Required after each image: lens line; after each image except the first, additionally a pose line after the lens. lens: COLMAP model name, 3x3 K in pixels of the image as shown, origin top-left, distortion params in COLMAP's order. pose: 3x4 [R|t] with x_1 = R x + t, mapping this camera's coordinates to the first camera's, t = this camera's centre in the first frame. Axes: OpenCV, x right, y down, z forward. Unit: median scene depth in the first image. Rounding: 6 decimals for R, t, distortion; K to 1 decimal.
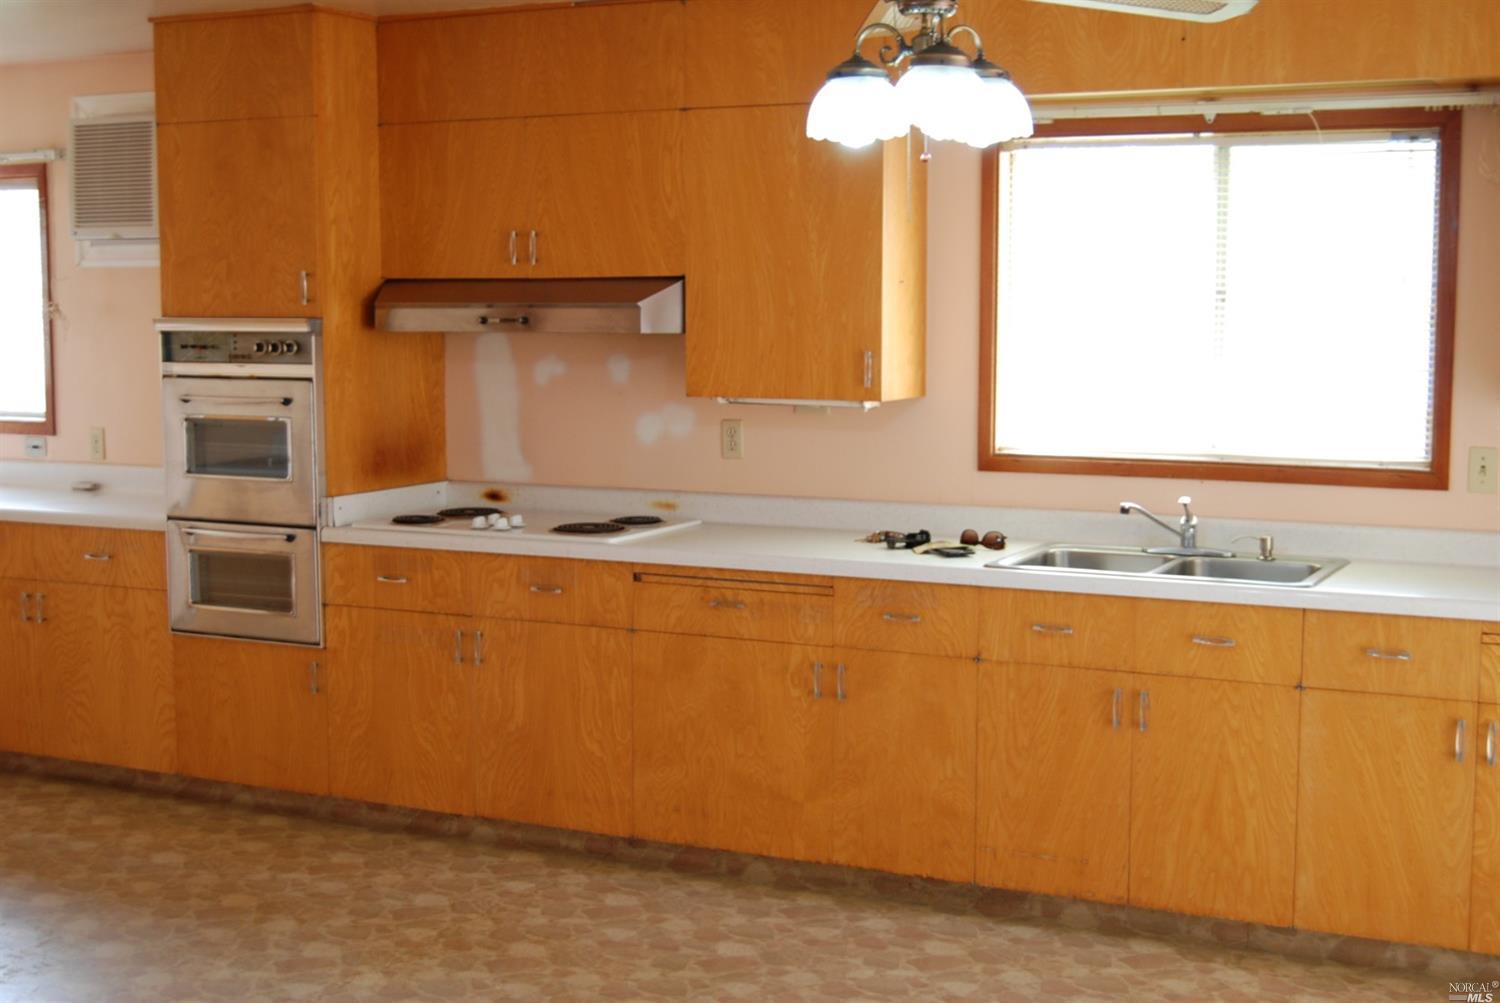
lens RADIAL K [[2032.7, 0, 757.8], [0, 2032.7, 509.5], [0, 0, 1]] dist [-0.034964, -0.047615]
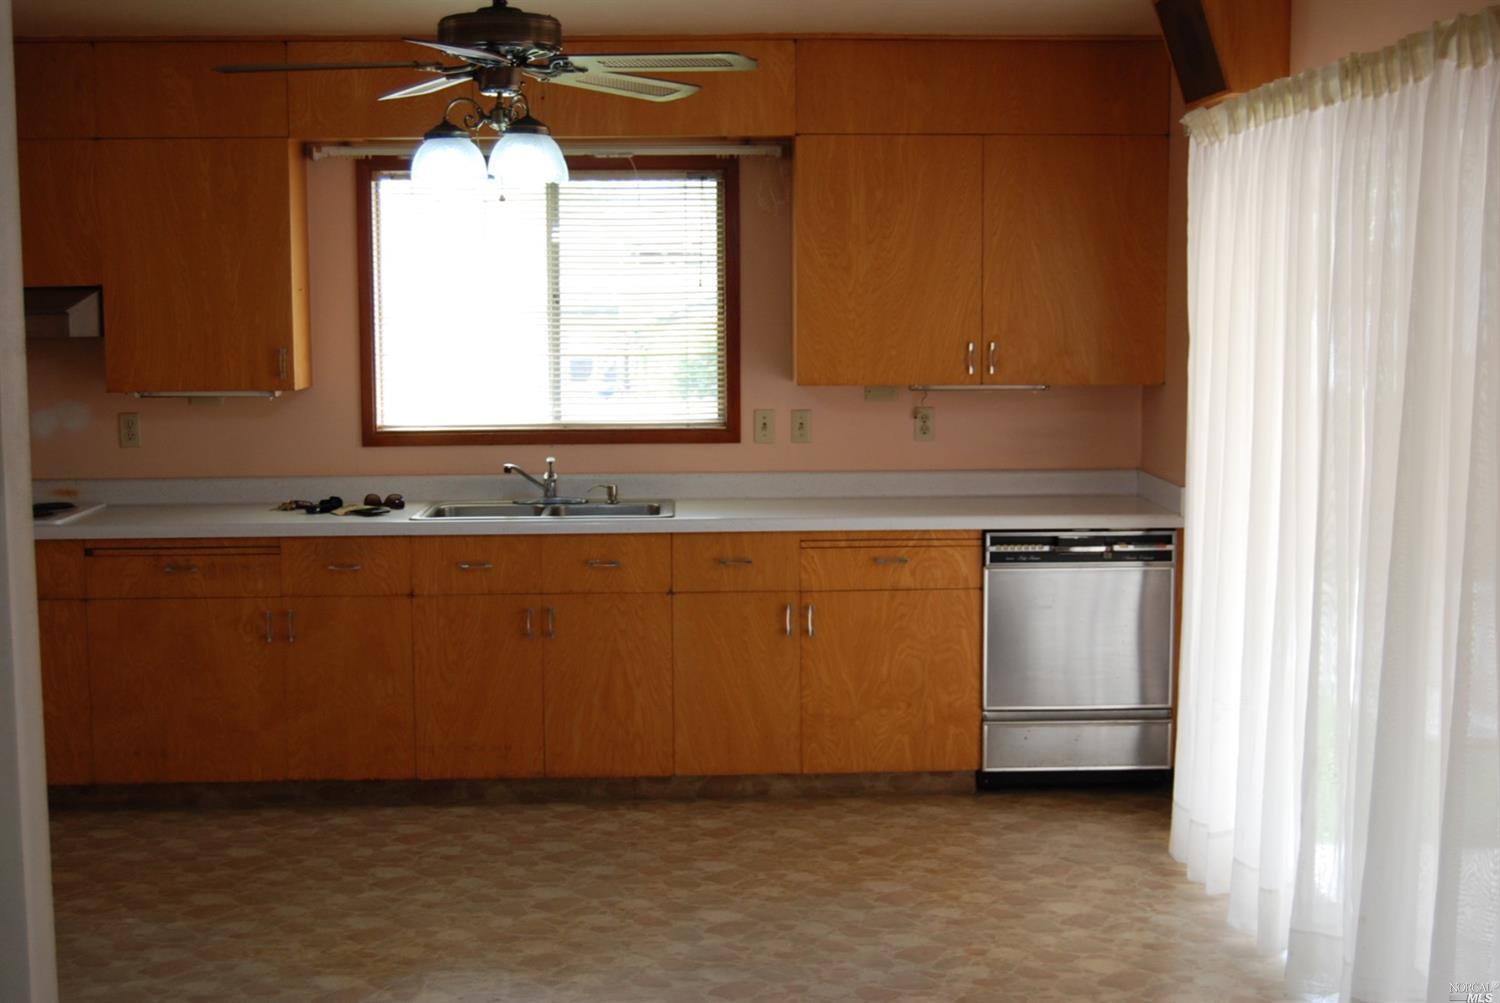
lens RADIAL K [[2032.7, 0, 757.8], [0, 2032.7, 509.5], [0, 0, 1]] dist [-0.034964, -0.047615]
pose [[0.875140, -0.057510, 0.480441, -0.294721], [0.057900, 0.998224, 0.014023, 0.016485], [-0.480394, 0.015545, 0.876915, -0.180927]]
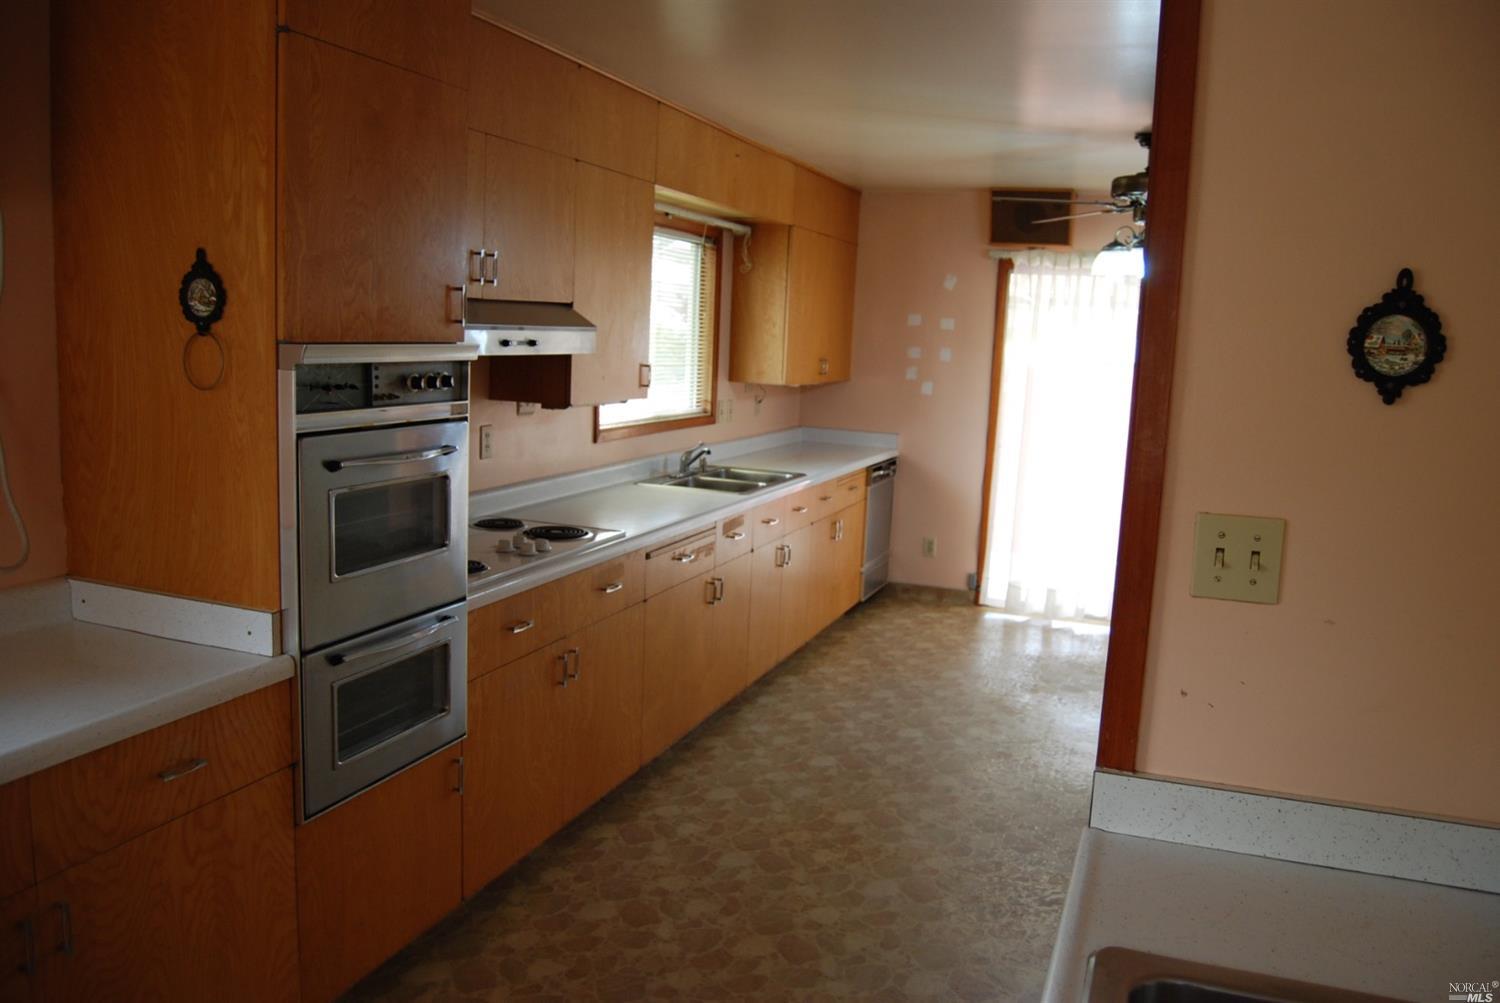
lens RADIAL K [[1181.8, 0, 768.8], [0, 1181.8, 503.9], [0, 0, 1]] dist [-0.097894, 0.041996]
pose [[-0.126687, -0.150421, 0.980471, -0.812642], [0.063814, 0.985152, 0.159385, -0.113037], [-0.989888, 0.082760, -0.115207, 1.083667]]
